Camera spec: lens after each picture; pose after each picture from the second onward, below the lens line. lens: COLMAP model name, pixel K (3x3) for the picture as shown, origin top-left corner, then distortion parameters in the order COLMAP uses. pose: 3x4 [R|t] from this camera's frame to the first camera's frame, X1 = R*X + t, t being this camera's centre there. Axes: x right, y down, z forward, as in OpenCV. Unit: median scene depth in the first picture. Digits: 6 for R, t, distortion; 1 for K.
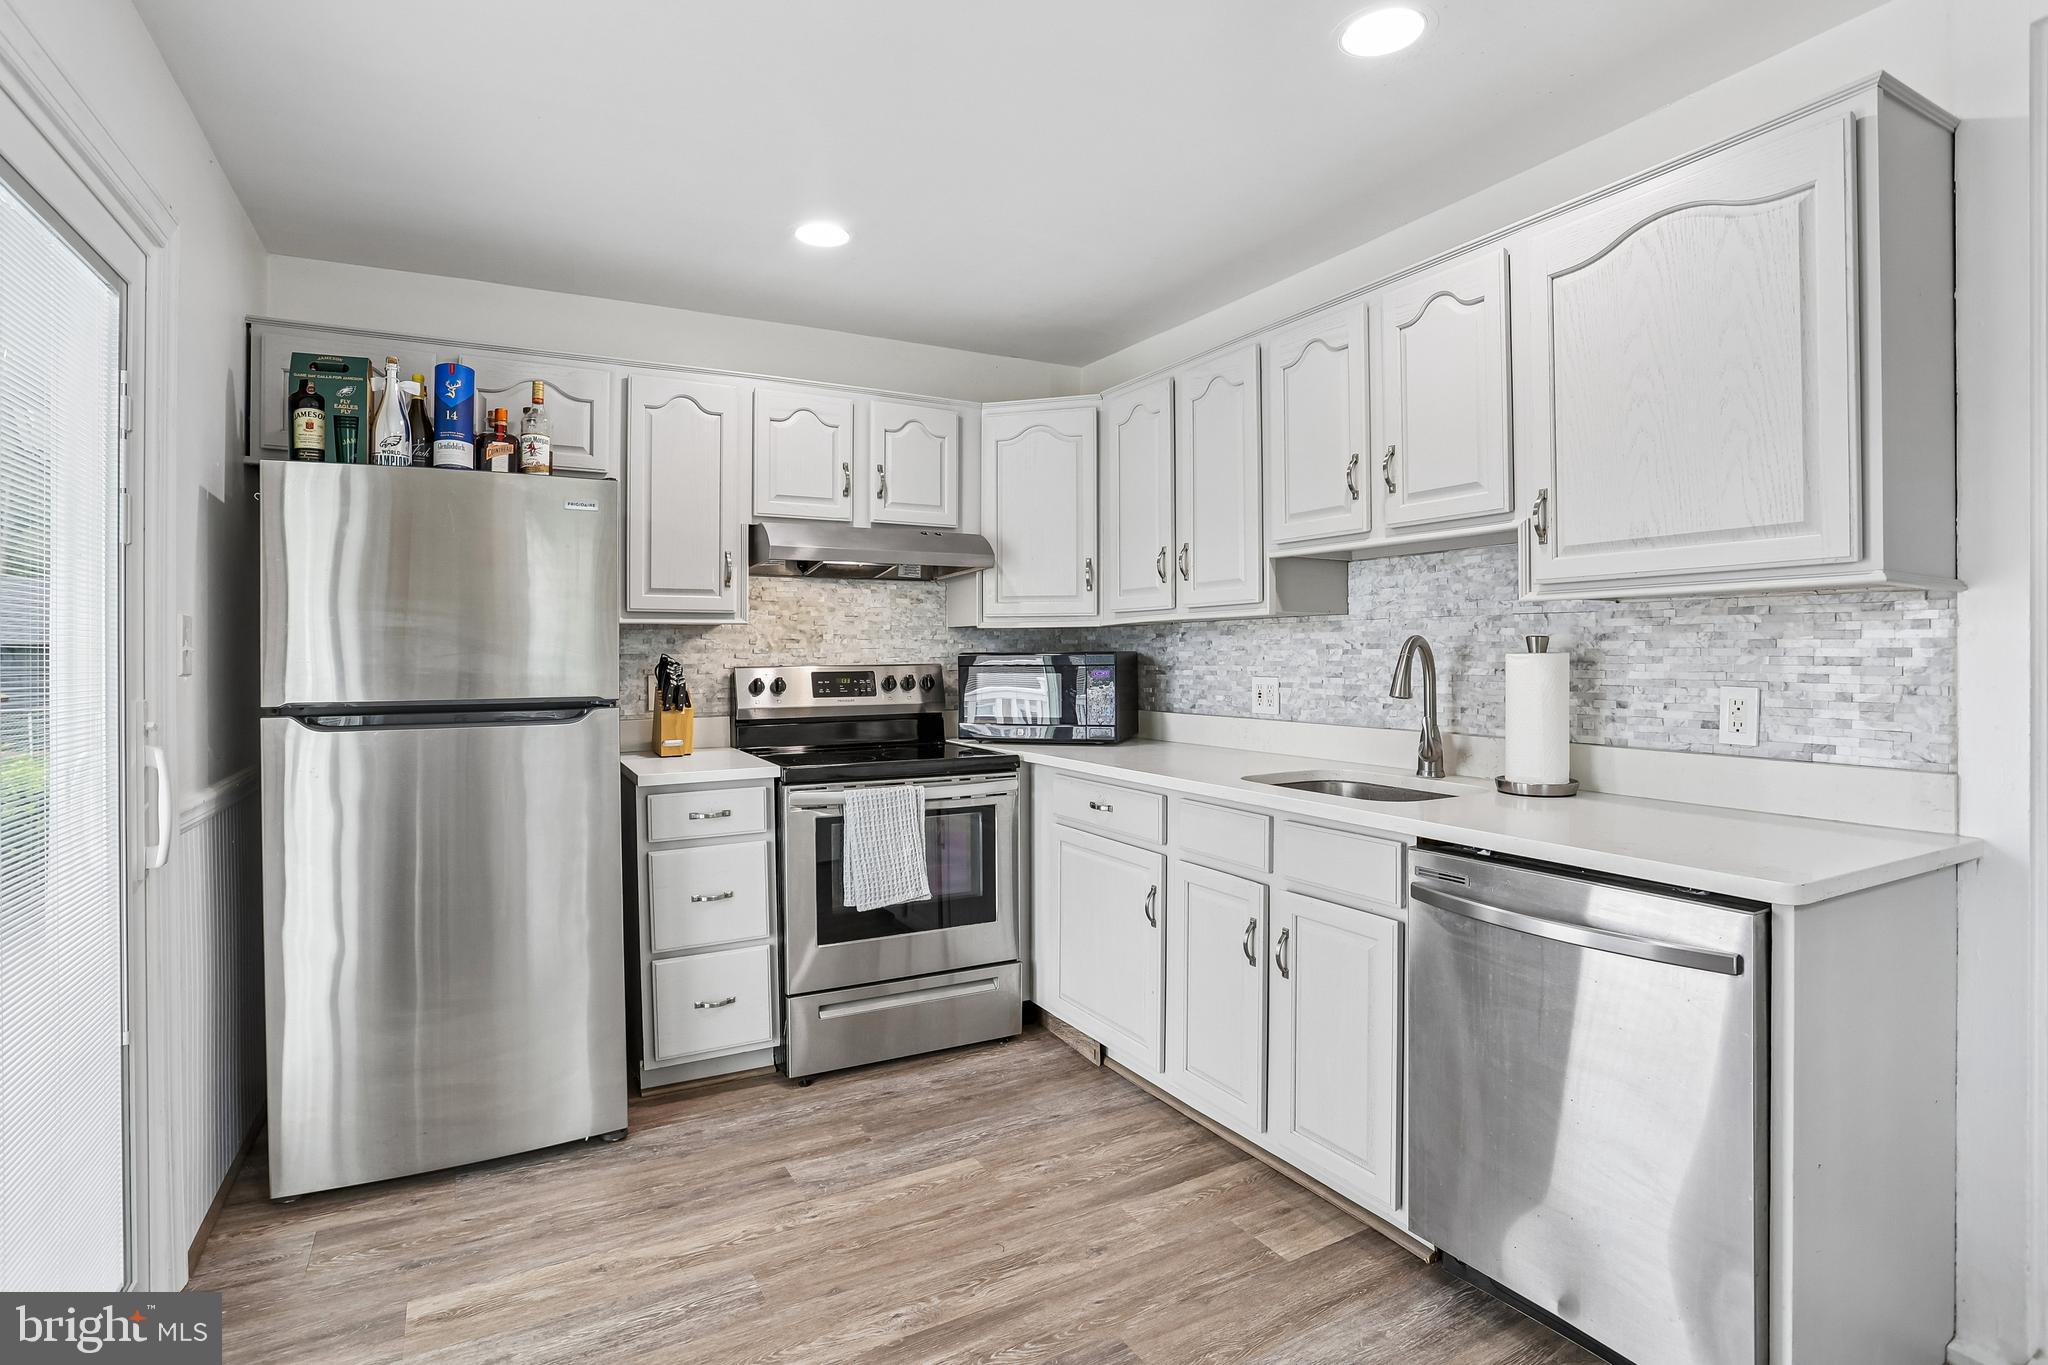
lens RADIAL K [[1024.3, 0, 964.1], [0, 1024.3, 638.4], [0, 0, 1]] dist [-0.060790, 0.022418]
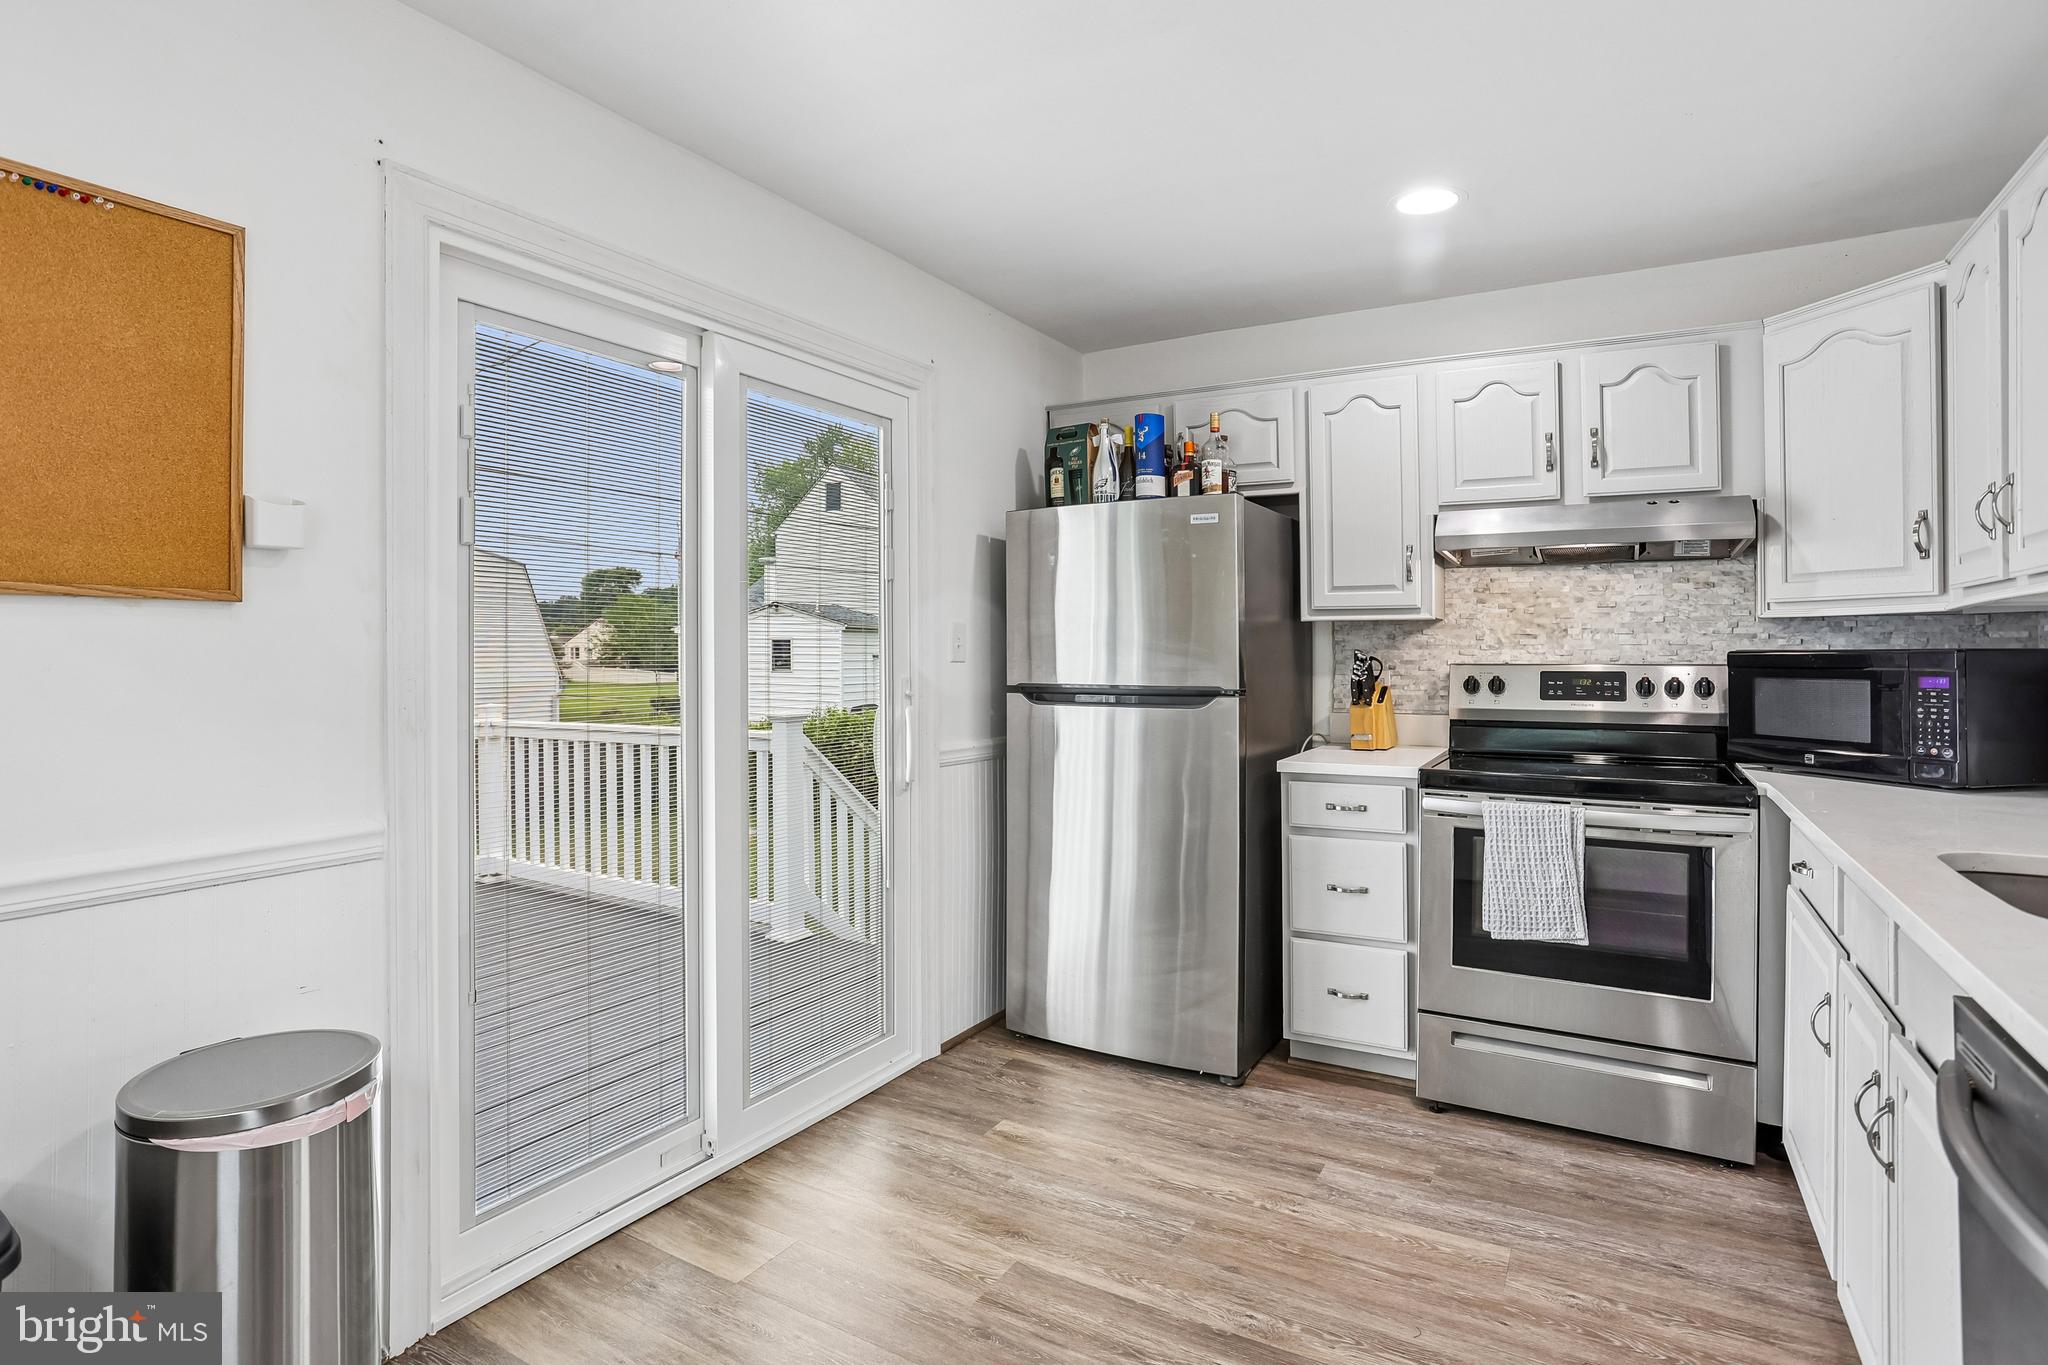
lens RADIAL K [[1024.3, 0, 1033.5], [0, 1024.3, 628.5], [0, 0, 1]] dist [-0.060790, 0.022418]
pose [[0.533335, -0.012508, -0.845811, 0.458803], [0.004225, 0.999918, -0.012123, 0.006130], [0.845893, 0.002892, 0.533344, 0.201997]]
